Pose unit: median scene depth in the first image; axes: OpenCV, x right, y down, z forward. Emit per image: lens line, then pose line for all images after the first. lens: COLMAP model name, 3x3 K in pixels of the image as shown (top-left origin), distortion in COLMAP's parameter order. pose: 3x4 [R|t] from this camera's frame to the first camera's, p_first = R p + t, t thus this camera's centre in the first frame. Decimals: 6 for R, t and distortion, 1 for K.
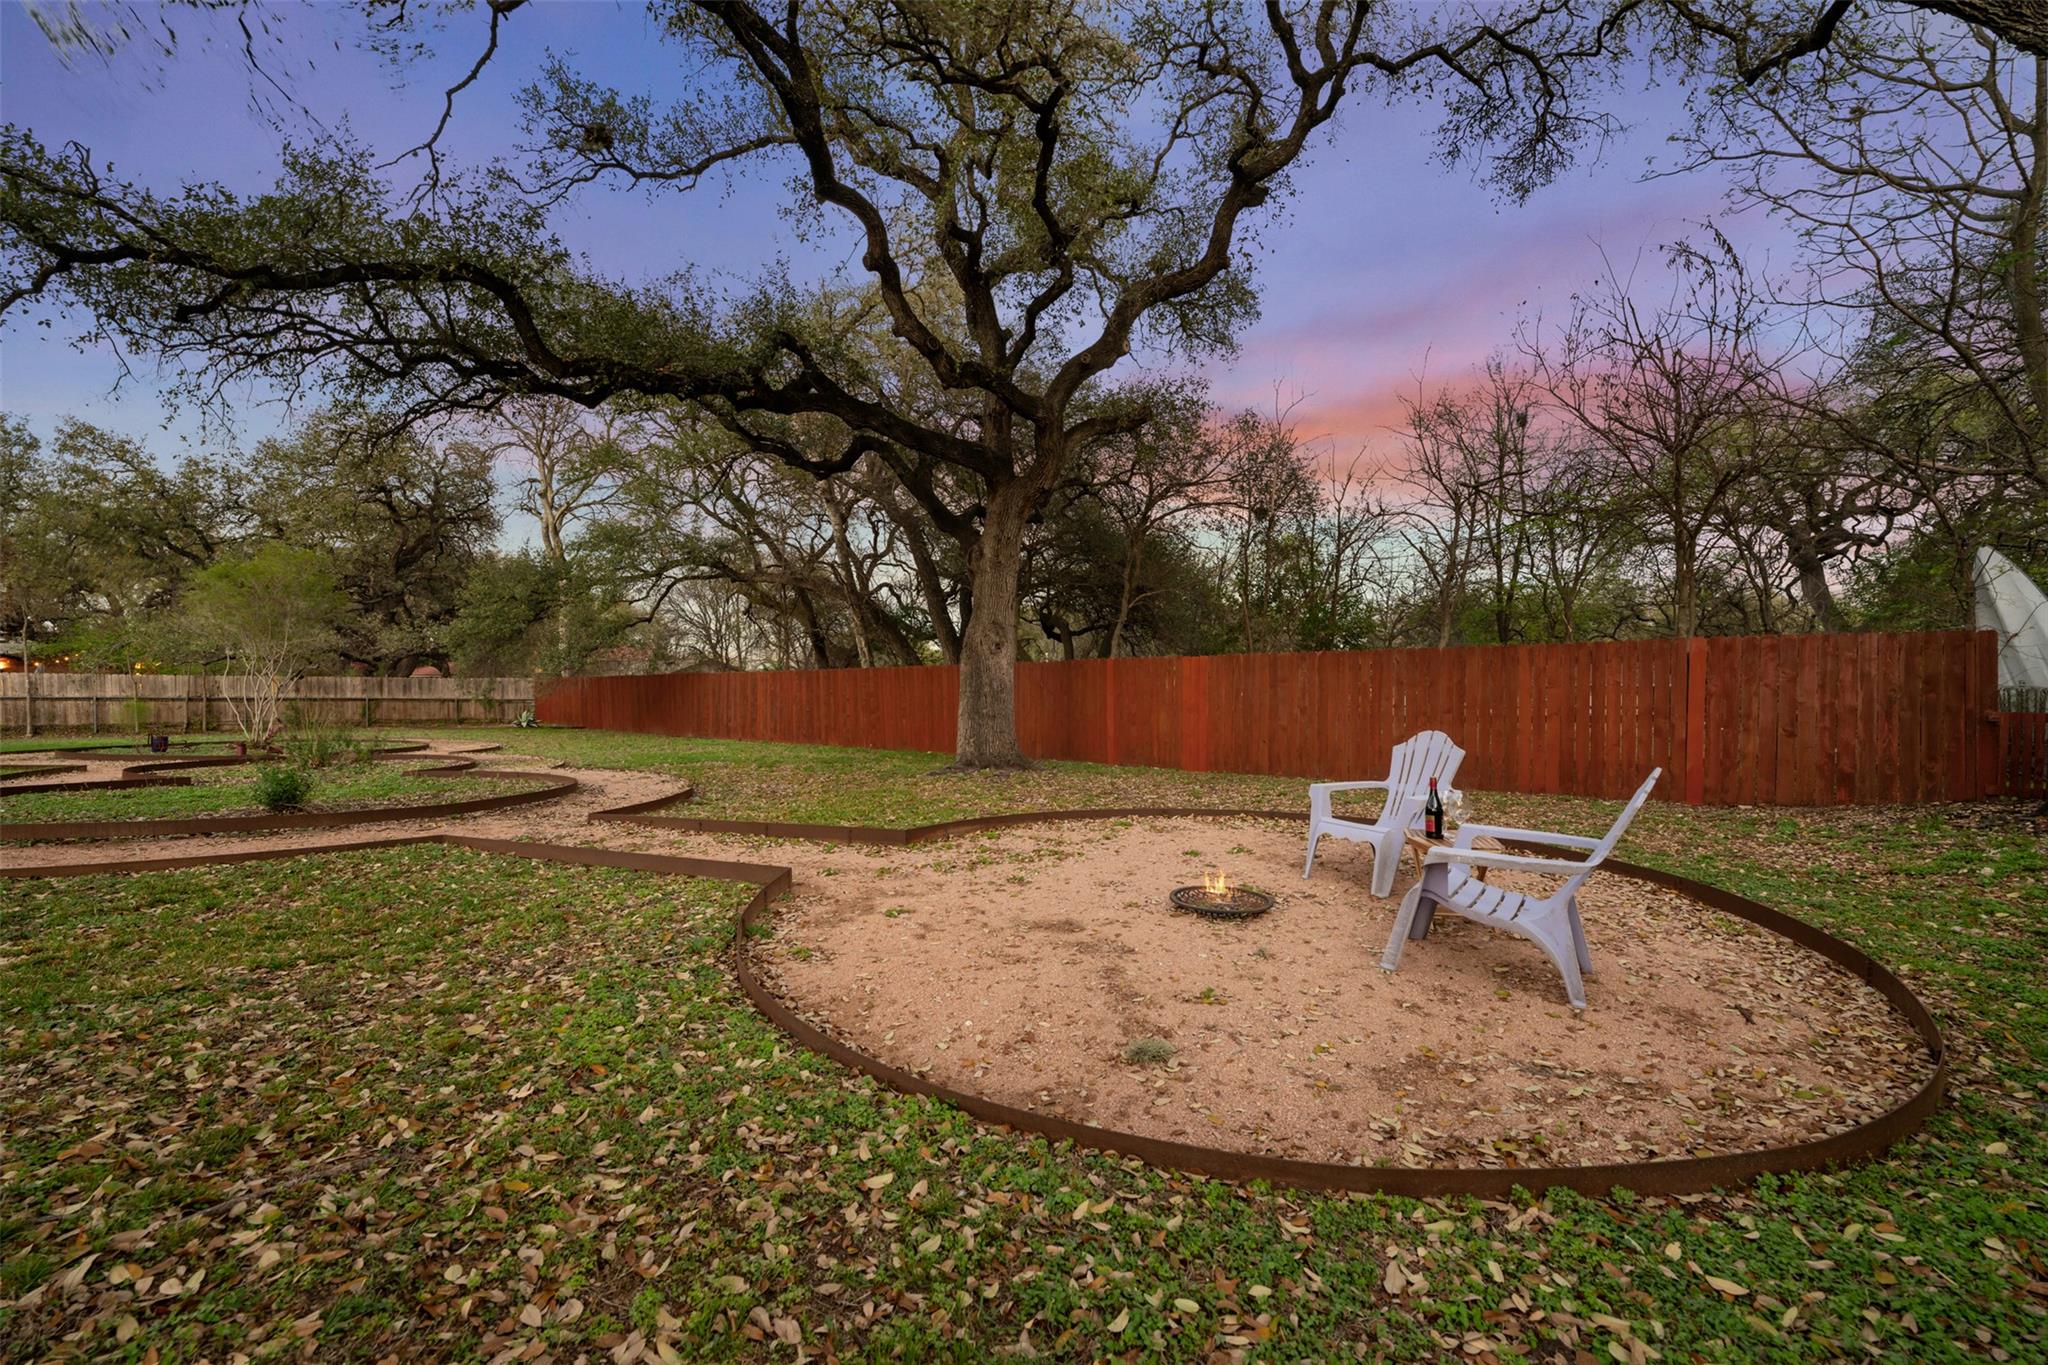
lens RADIAL K [[849.3, 0, 1022.8], [0, 849.3, 677.3], [0, 0, 1]] dist [0.004172, 0.000299]
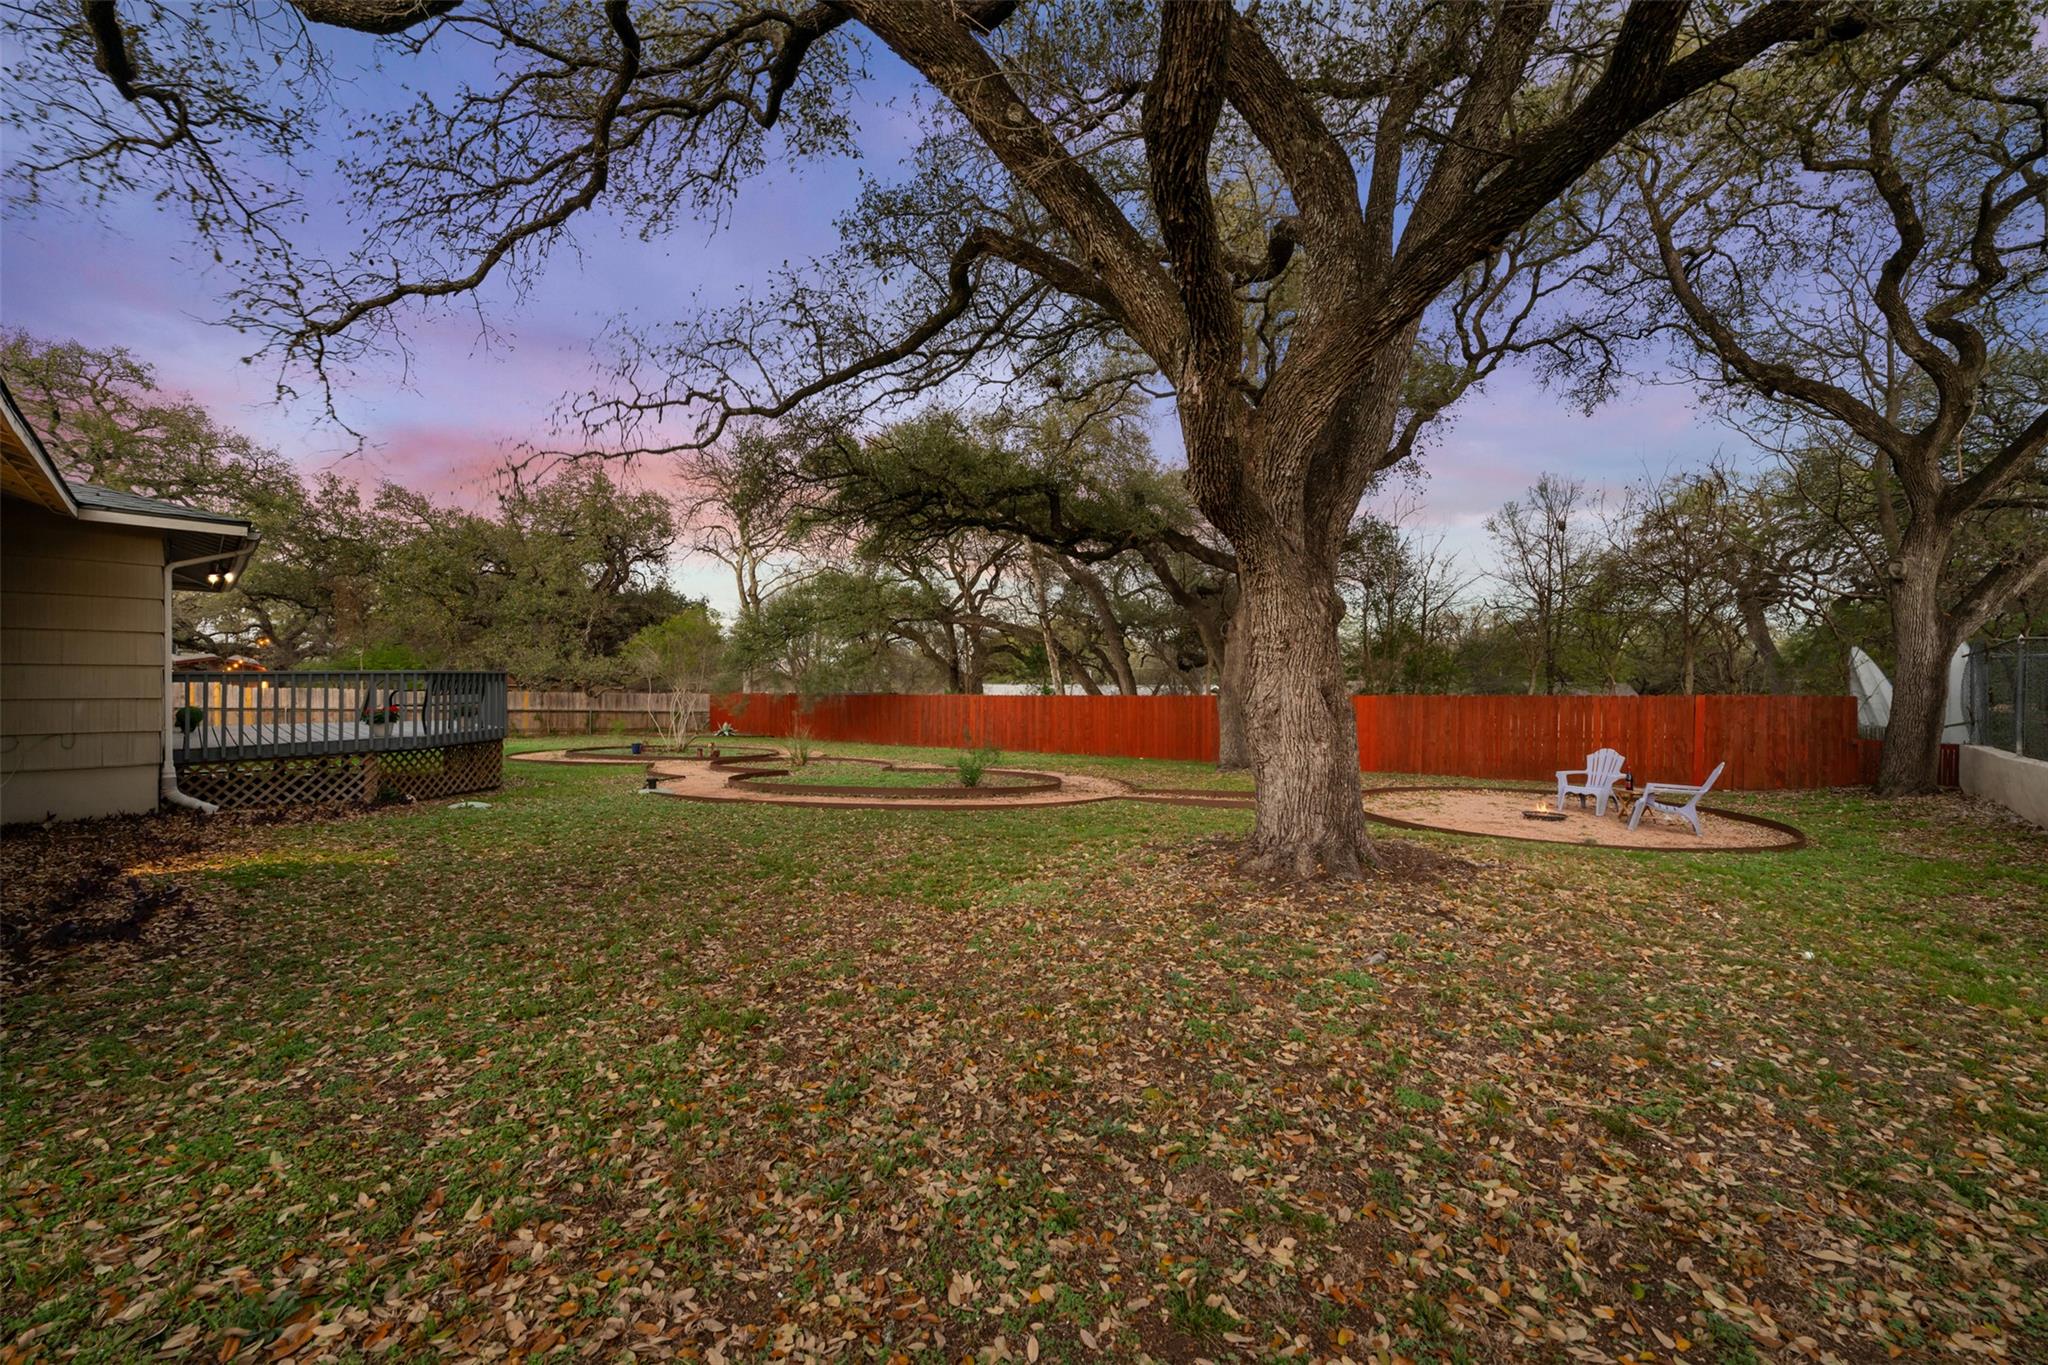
lens RADIAL K [[849.3, 0, 1022.7], [0, 849.3, 680.4], [0, 0, 1]] dist [0.004172, 0.000299]
pose [[0.999161, 0.010089, 0.039701, -0.578681], [-0.009841, 0.999931, -0.006452, -0.043779], [-0.039764, 0.006056, 0.999191, -0.601012]]
